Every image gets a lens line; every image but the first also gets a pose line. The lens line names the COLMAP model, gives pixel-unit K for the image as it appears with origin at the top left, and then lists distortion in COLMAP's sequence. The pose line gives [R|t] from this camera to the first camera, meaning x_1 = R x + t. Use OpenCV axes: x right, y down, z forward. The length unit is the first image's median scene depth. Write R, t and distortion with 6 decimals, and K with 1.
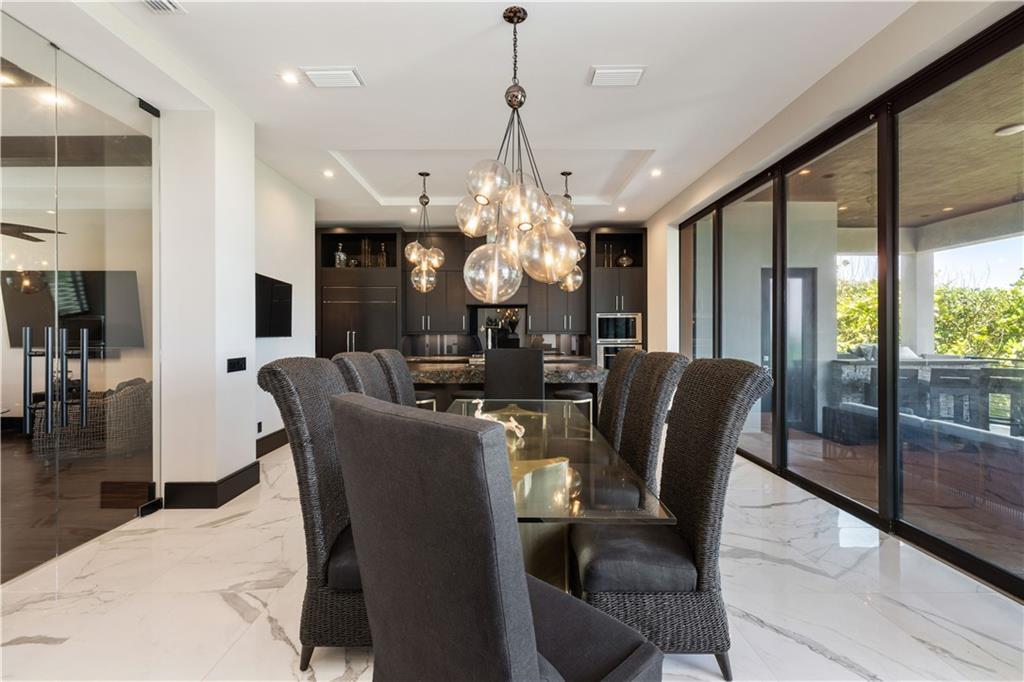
lens RADIAL K [[426.8, 0, 505.9], [0, 426.8, 333.9], [0, 0, 1]] dist [0.002064, 0.000039]
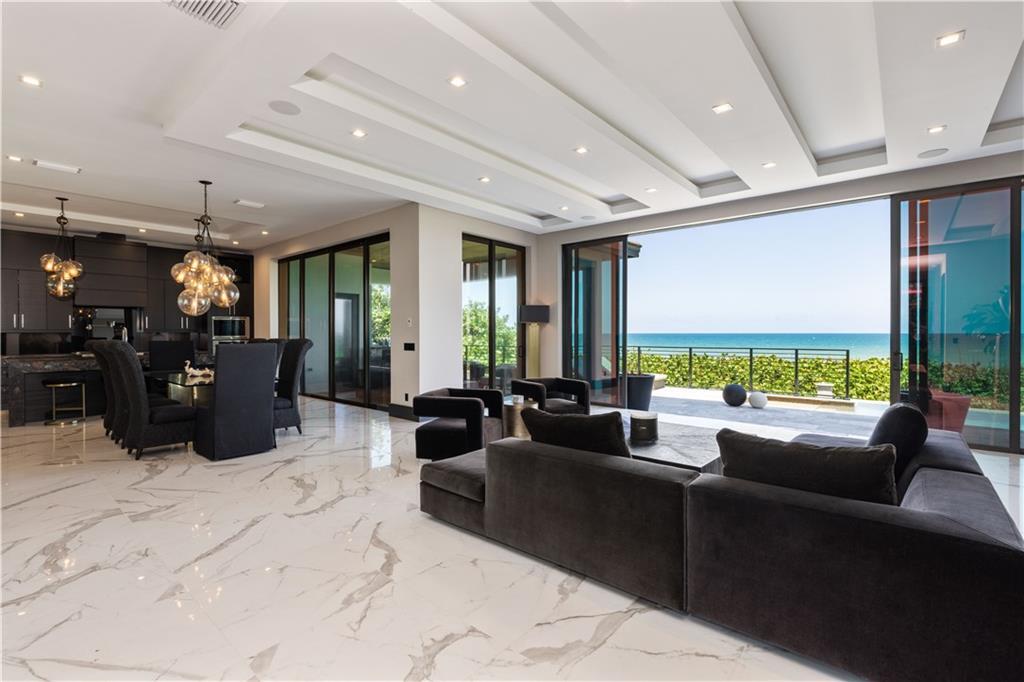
lens RADIAL K [[465.3, 0, 508.3], [0, 465.3, 336.5], [0, 0, 1]] dist [0.000179, 0.000385]
pose [[0.651861, -0.004672, 0.758324, -0.366216], [0.001729, 0.999988, 0.004674, 0.011270], [-0.758337, -0.001736, 0.651861, -0.809209]]
